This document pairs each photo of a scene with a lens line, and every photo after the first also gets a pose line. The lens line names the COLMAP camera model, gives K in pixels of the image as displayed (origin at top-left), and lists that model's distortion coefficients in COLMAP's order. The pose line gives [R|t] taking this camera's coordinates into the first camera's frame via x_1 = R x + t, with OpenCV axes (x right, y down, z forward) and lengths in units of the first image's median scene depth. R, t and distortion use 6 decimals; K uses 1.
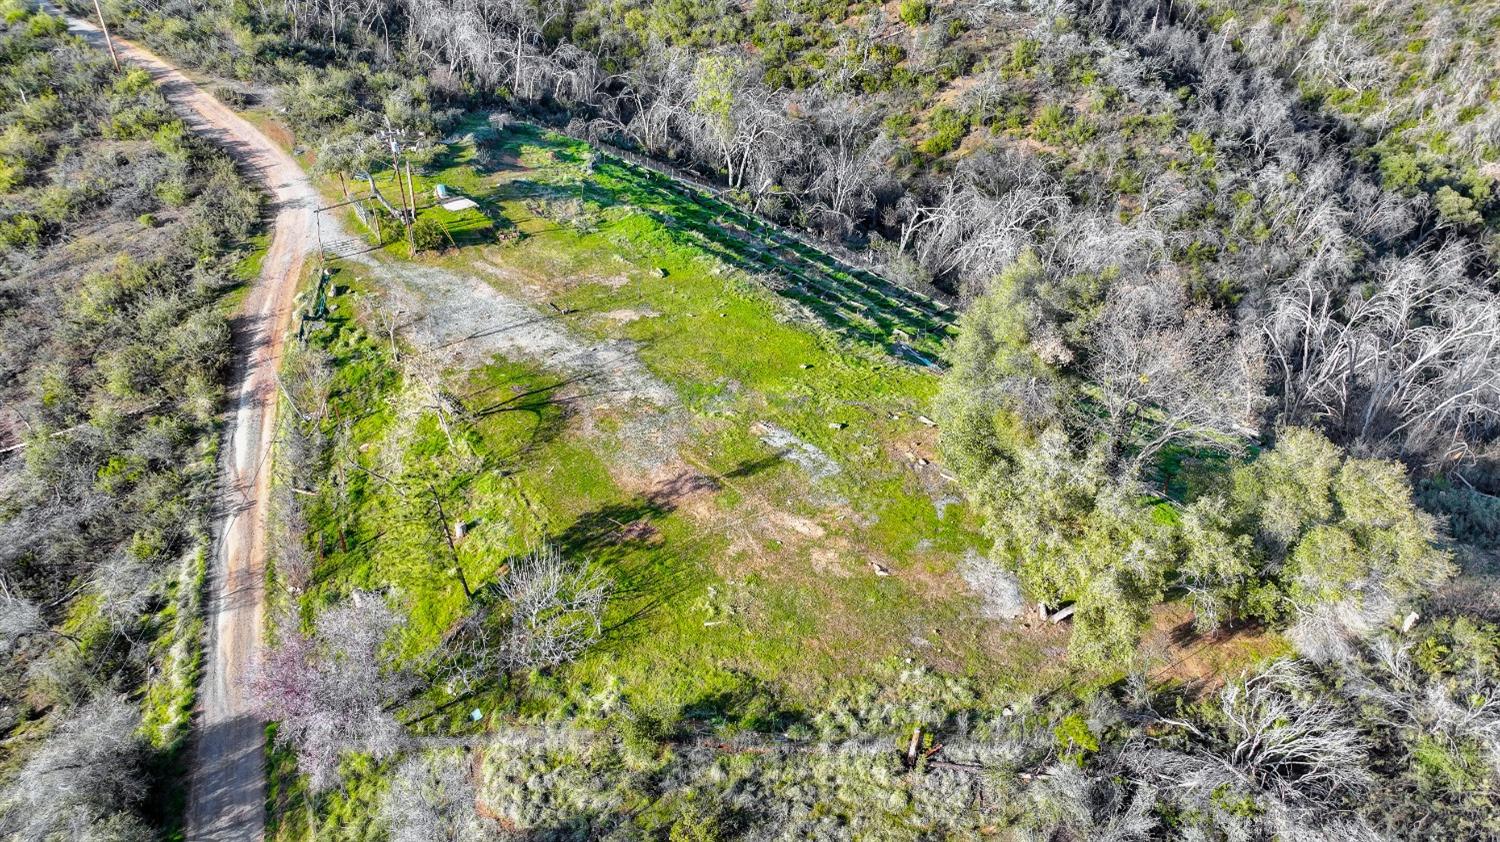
lens RADIAL K [[1044.7, 0, 750.0], [0, 1044.7, 421.0], [0, 0, 1]] dist [-0.010269, 0.037984]
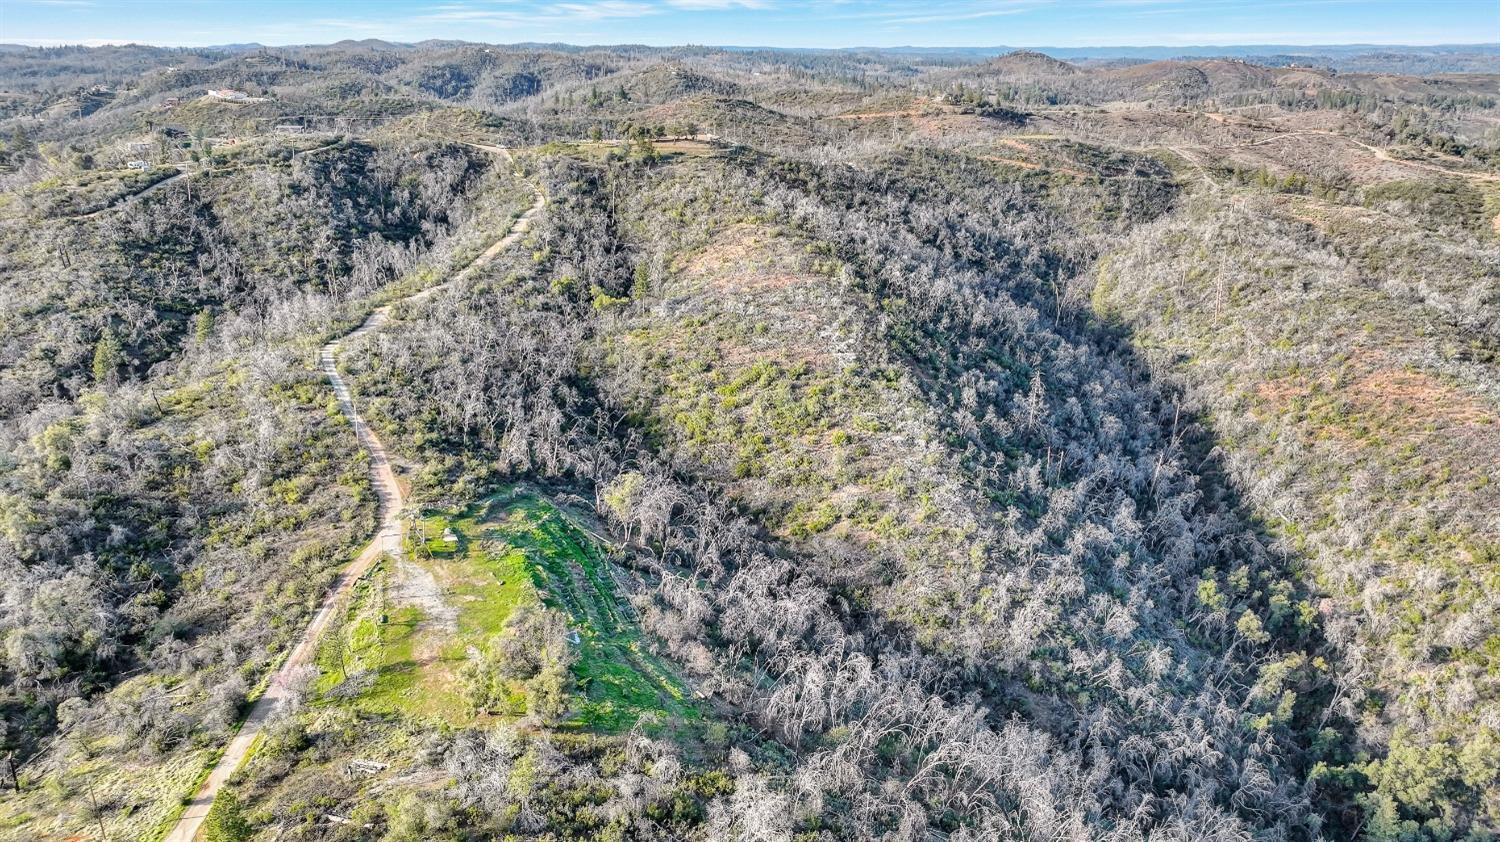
lens RADIAL K [[1044.7, 0, 750.0], [0, 1044.7, 421.0], [0, 0, 1]] dist [-0.010269, 0.037984]
pose [[0.955303, 0.131338, -0.264850, 1.089490], [-0.195958, 0.952122, -0.234657, -0.048159], [0.221351, 0.276068, 0.935302, -1.276877]]
